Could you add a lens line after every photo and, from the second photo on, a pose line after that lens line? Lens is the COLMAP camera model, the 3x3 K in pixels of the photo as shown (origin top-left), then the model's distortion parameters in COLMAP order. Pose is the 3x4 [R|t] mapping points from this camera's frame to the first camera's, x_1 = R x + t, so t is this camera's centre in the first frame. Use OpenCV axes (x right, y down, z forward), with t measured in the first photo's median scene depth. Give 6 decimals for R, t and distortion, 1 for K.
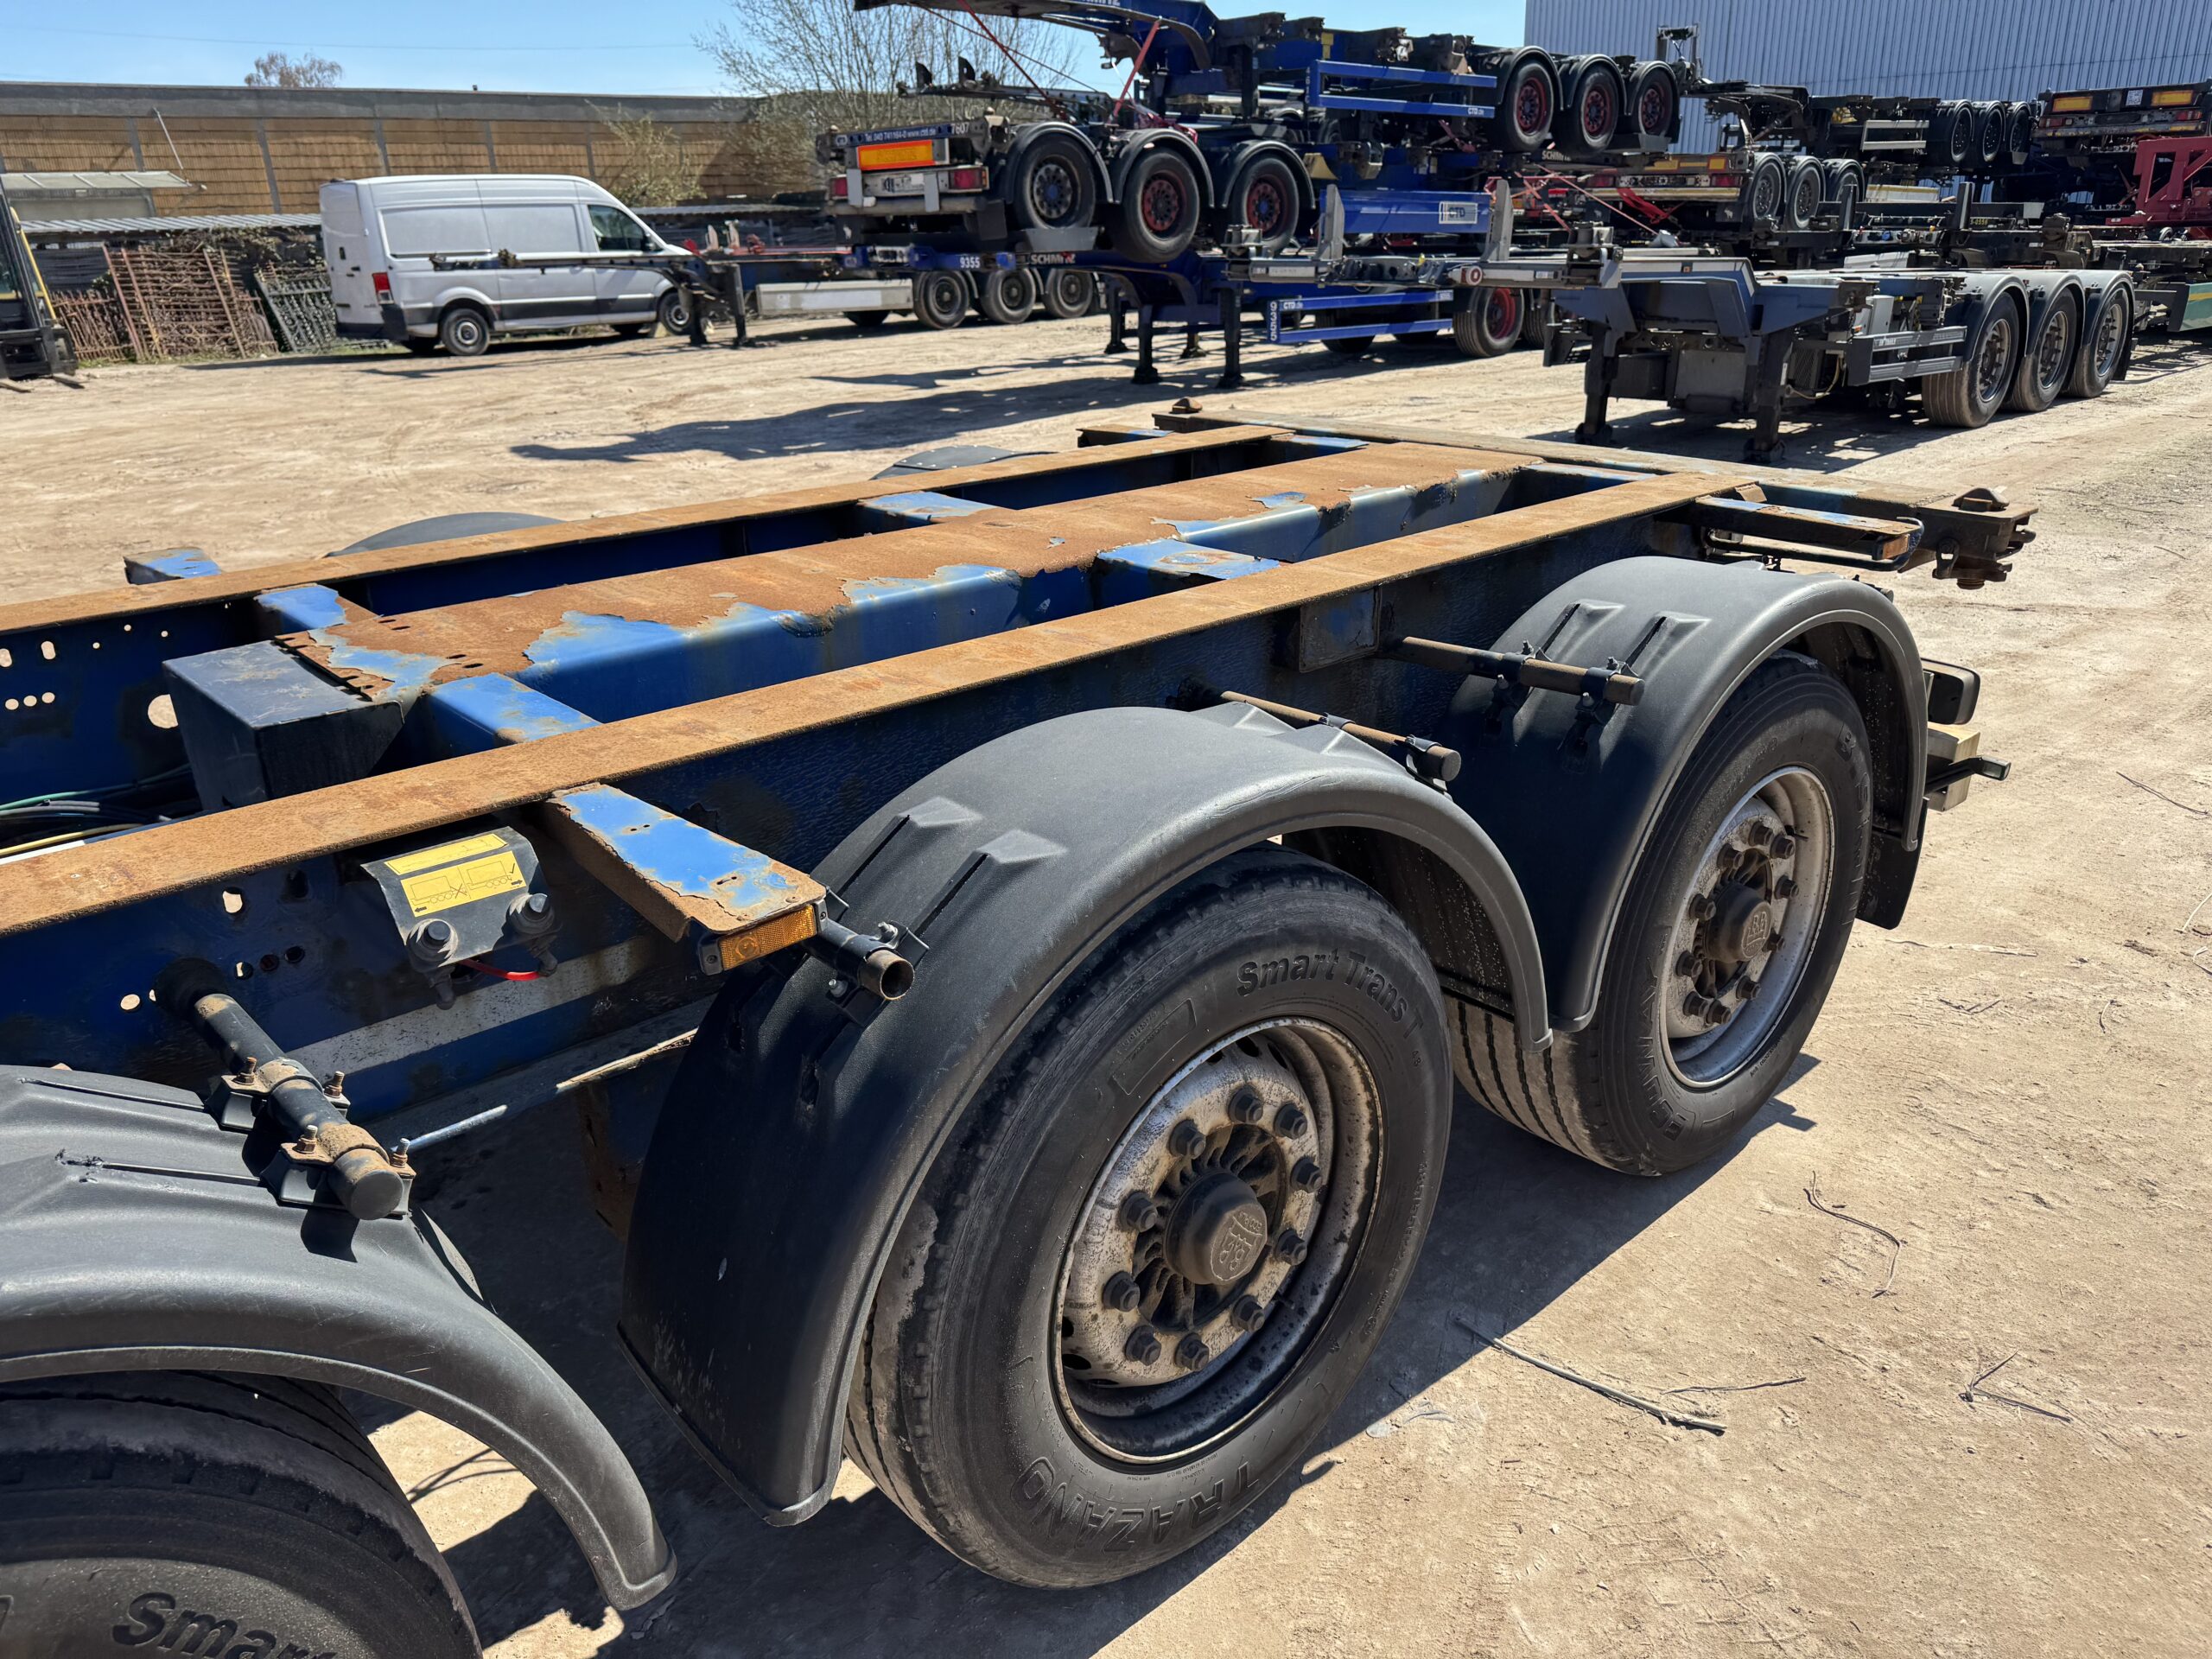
lens RADIAL K [[1543.3, 0, 1114.6], [0, 1543.3, 837.5], [0, 0, 1]] dist [0.041731, -0.048642]
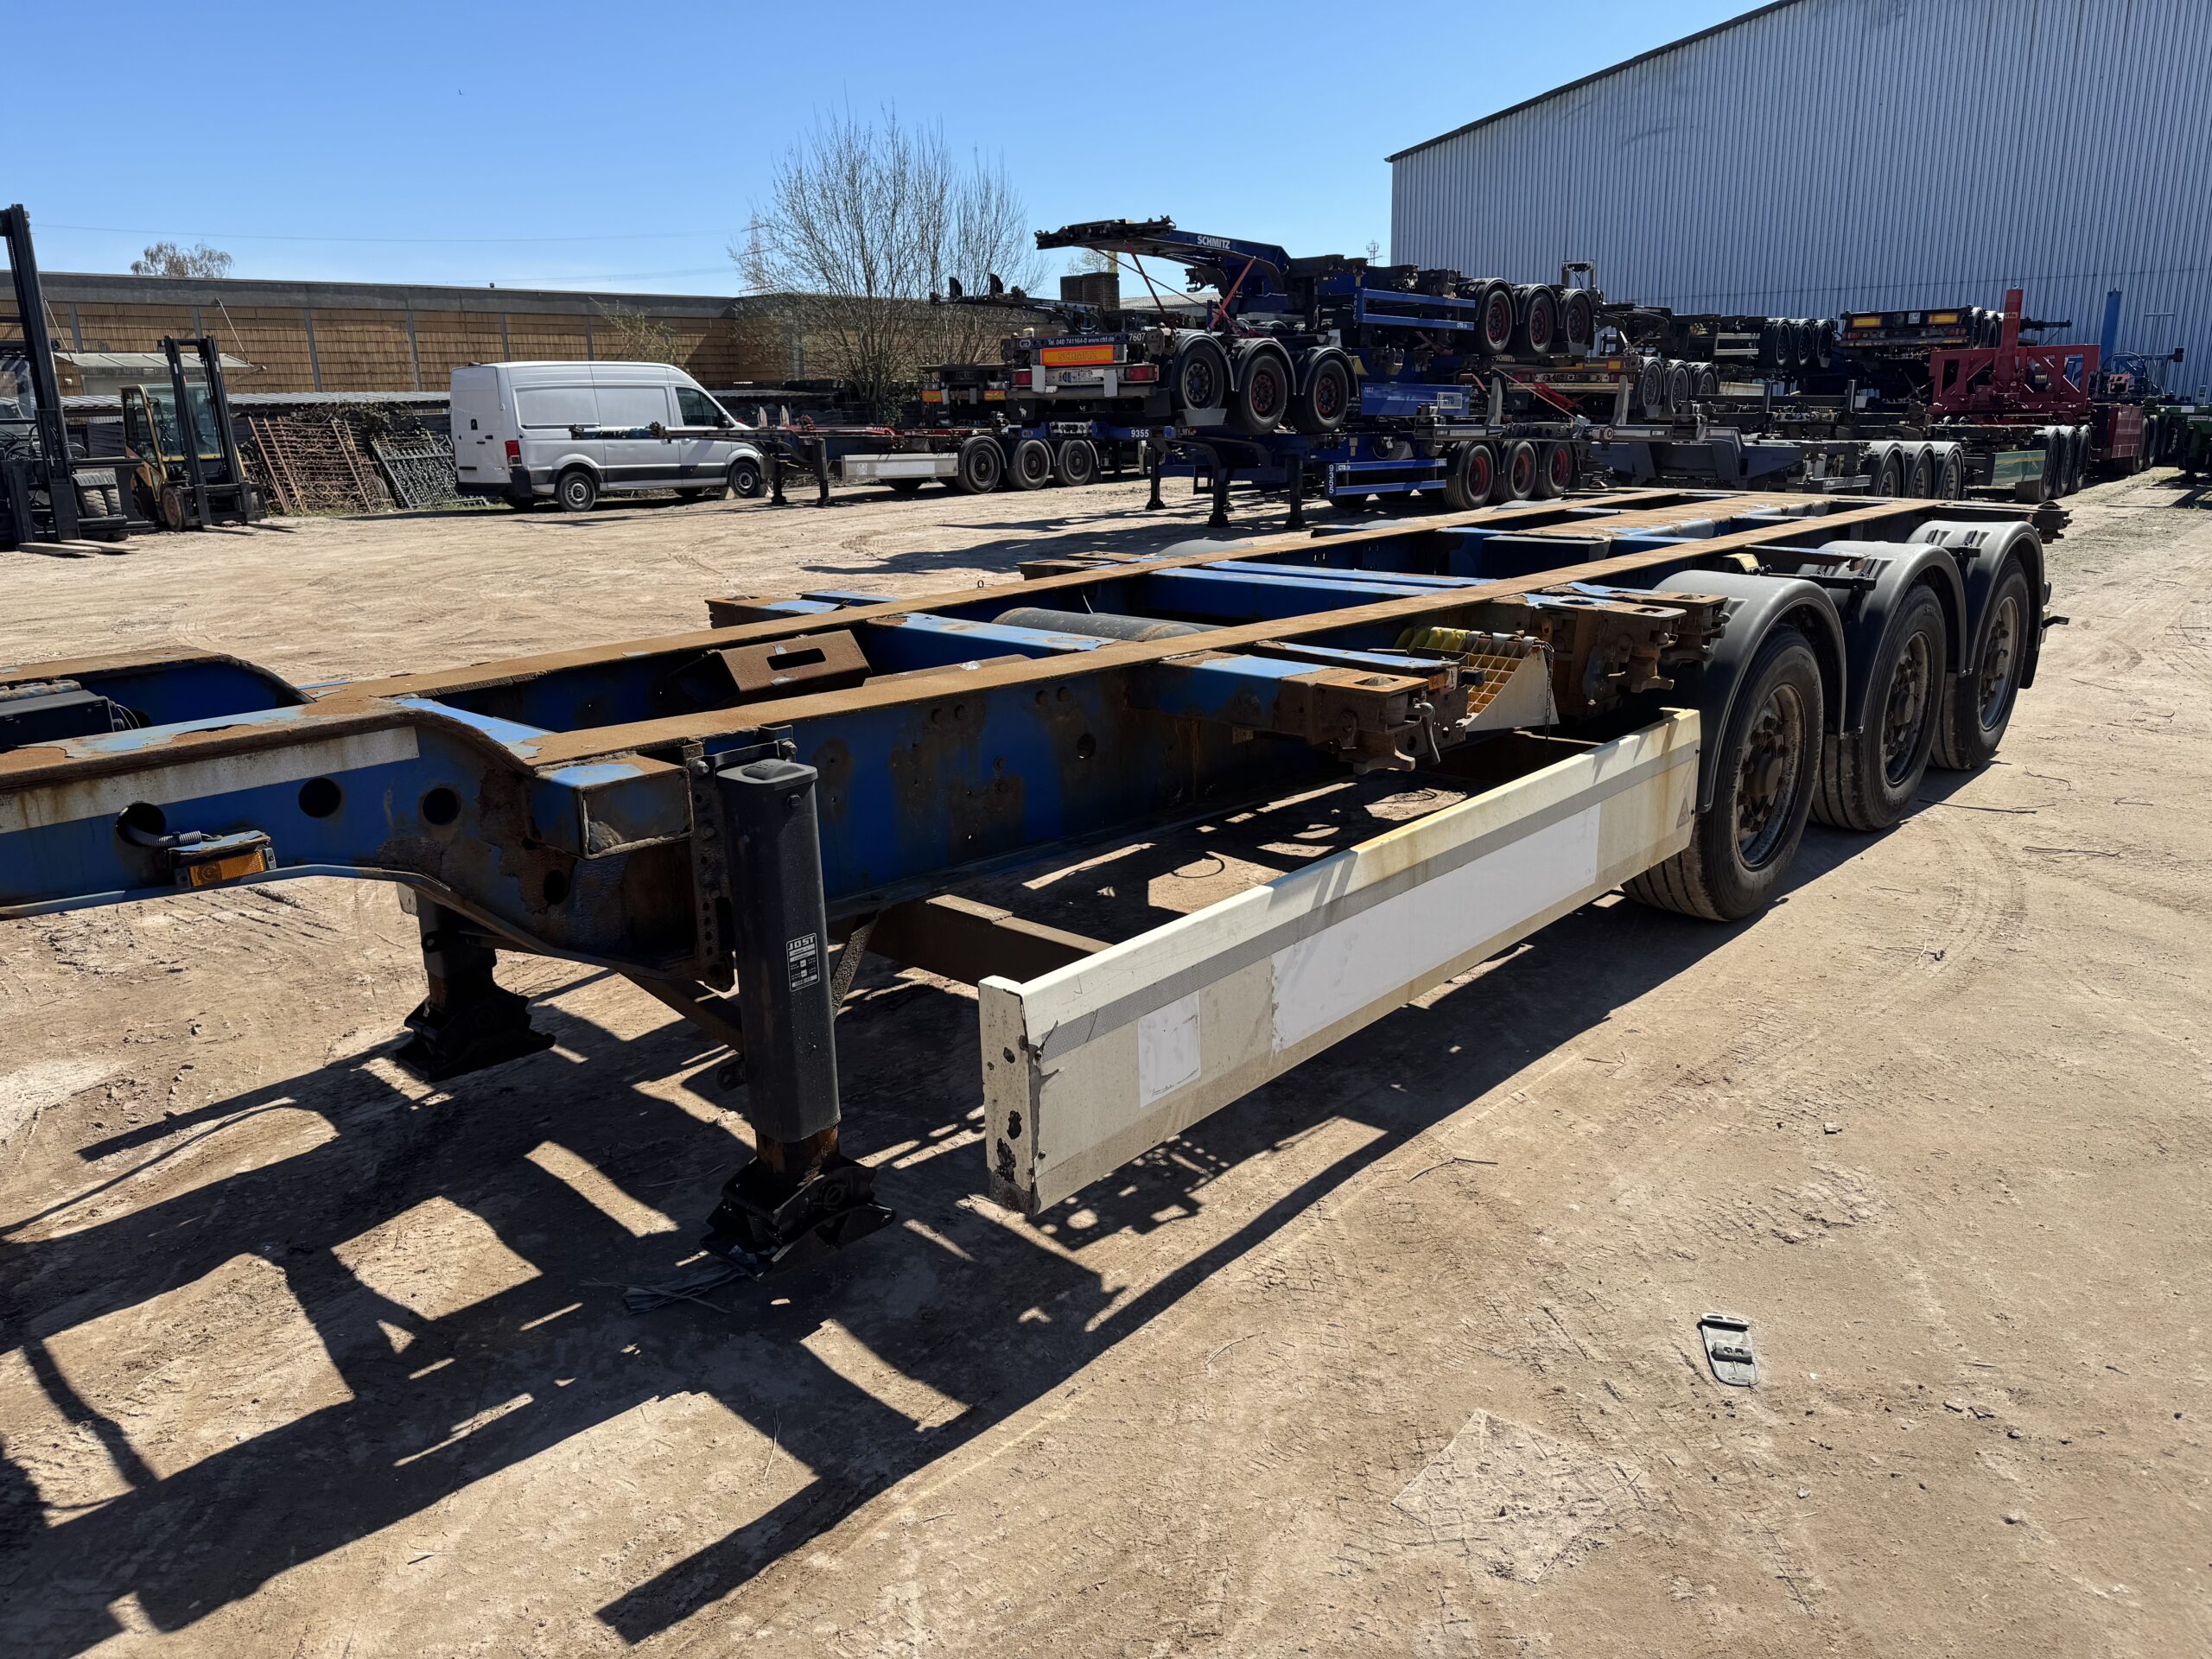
lens RADIAL K [[1543.3, 0, 1104.7], [0, 1543.3, 822.9], [0, 0, 1]] dist [0.041731, -0.048642]
pose [[0.994547, -0.018709, 0.102598, -0.163351], [0.030593, 0.992835, -0.115508, 0.071129], [-0.099702, 0.118017, 0.987994, -0.165919]]
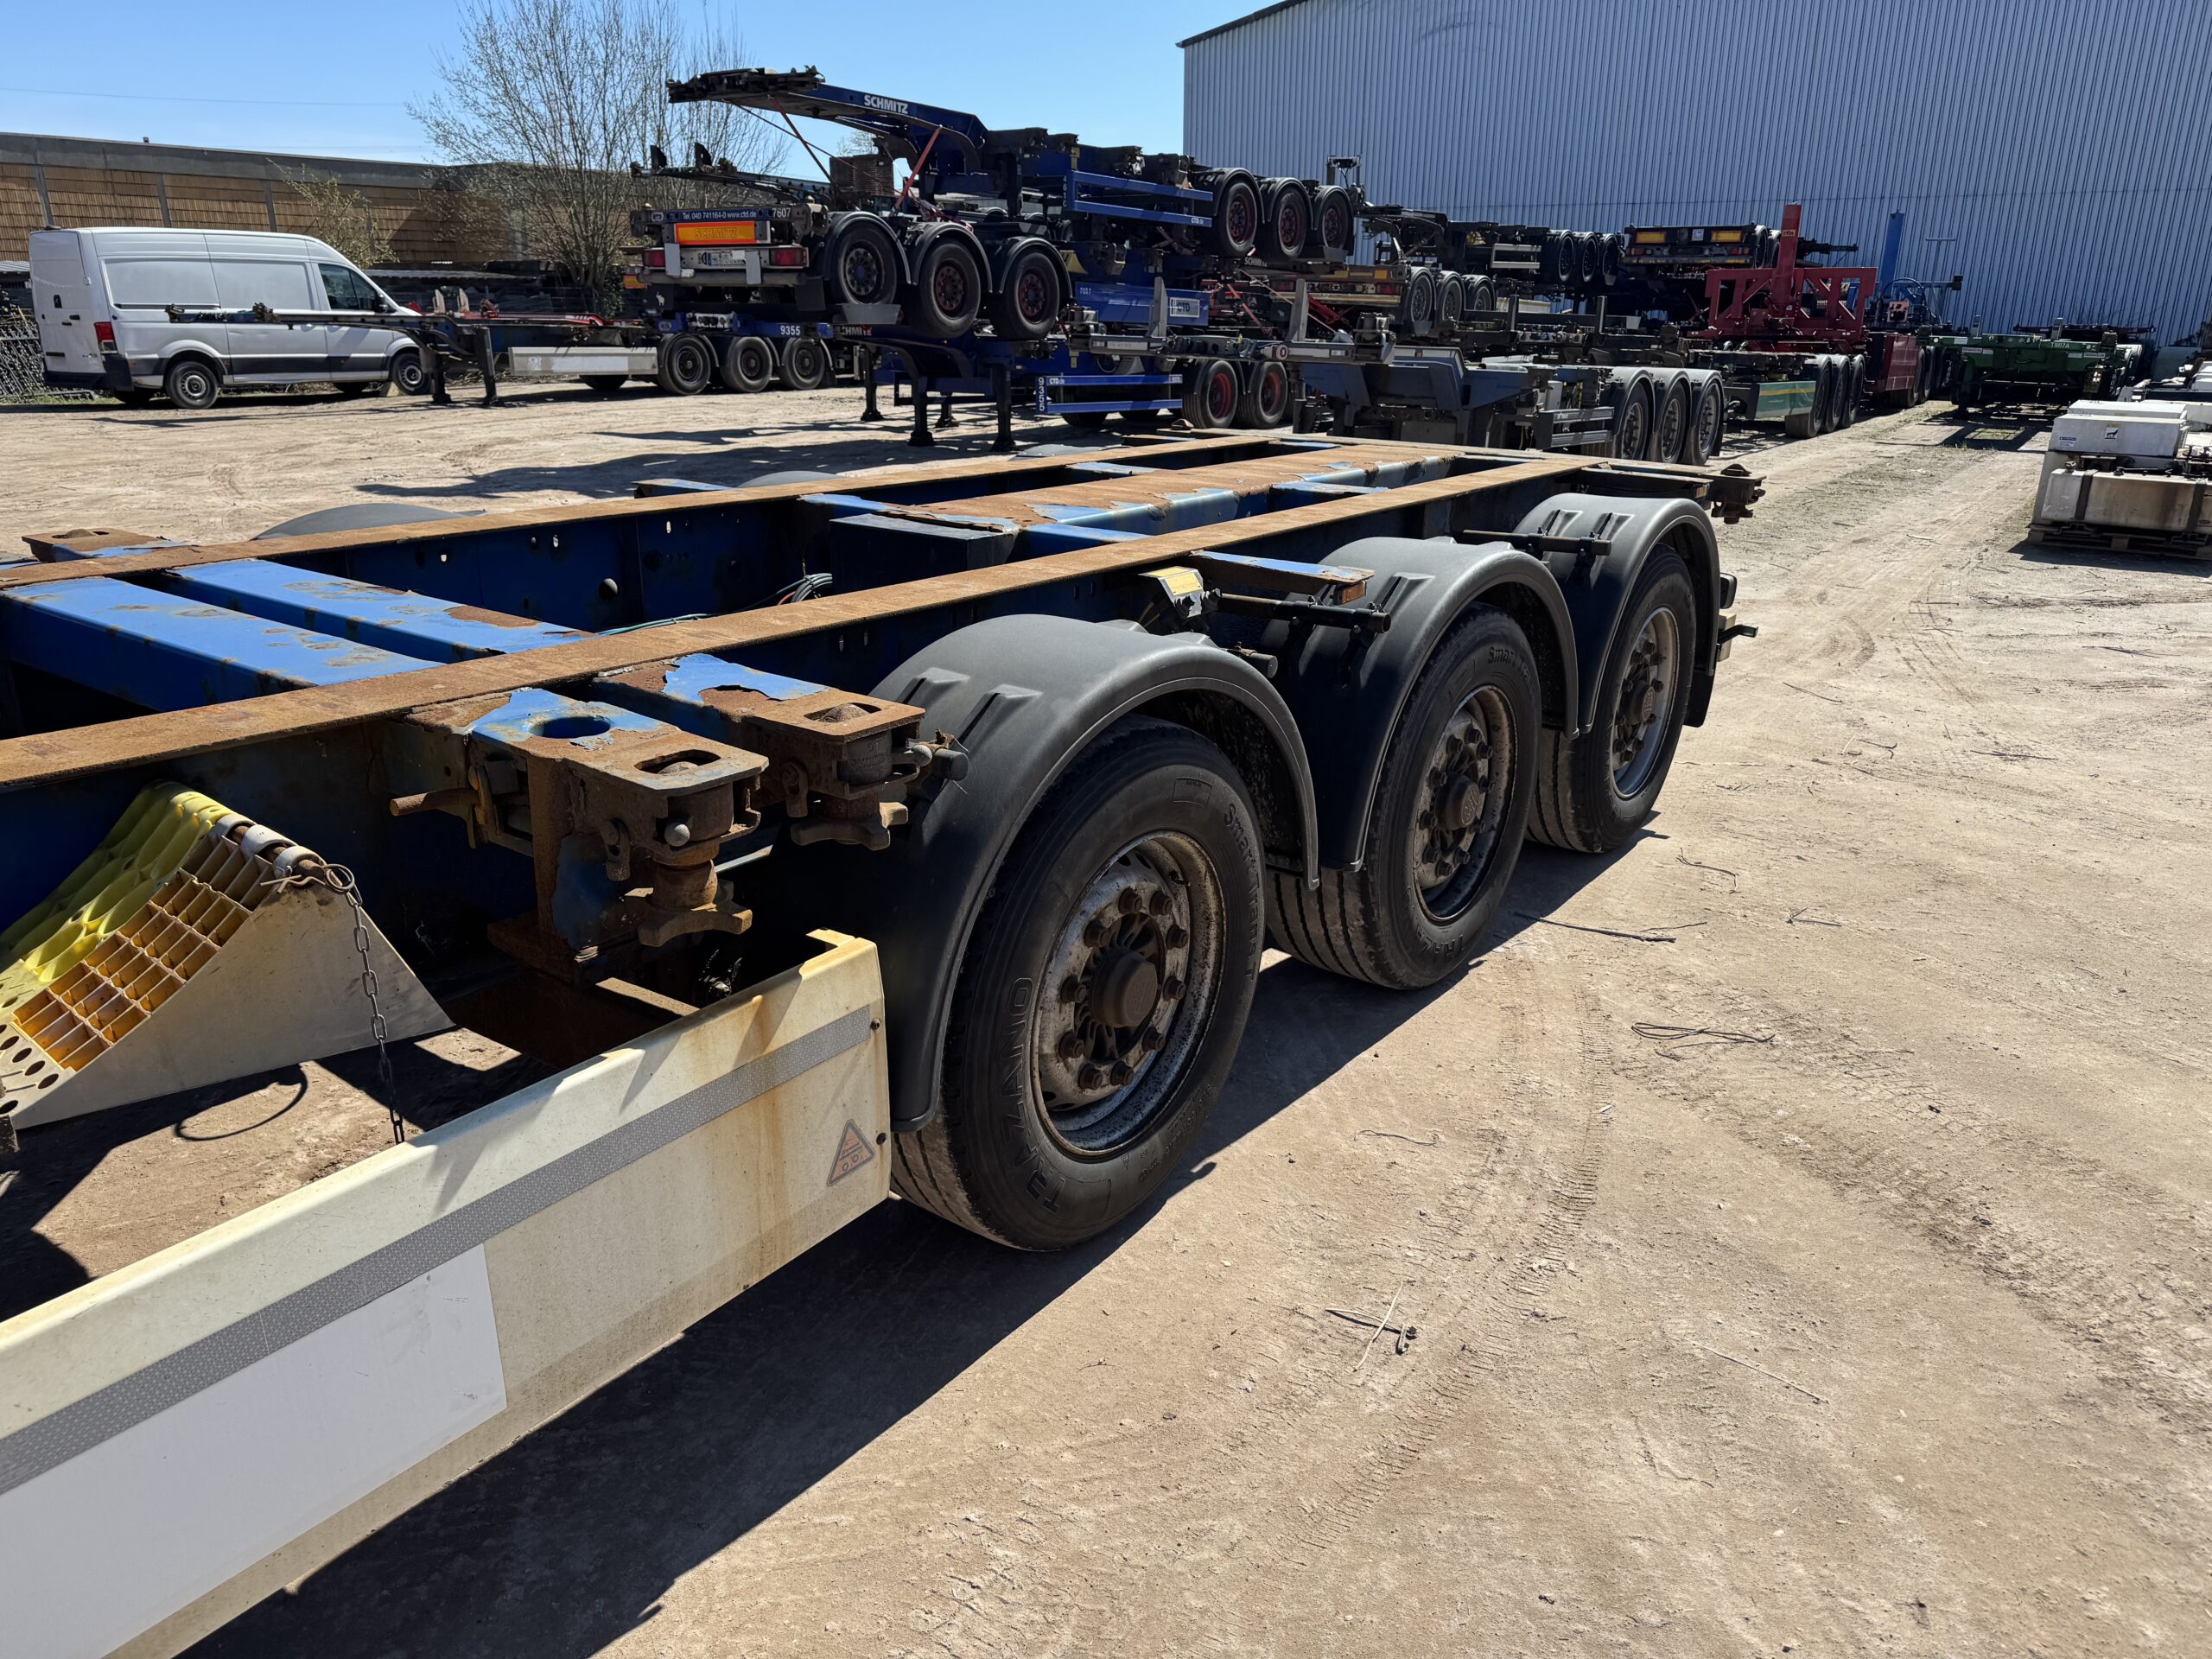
lens RADIAL K [[1543.3, 0, 1099.2], [0, 1543.3, 835.5], [0, 0, 1]] dist [0.041731, -0.048642]
pose [[0.978497, -0.029984, 0.204072, -0.070116], [0.040507, 0.998046, -0.047584, 0.033816], [-0.202247, 0.054828, 0.977799, -0.072671]]
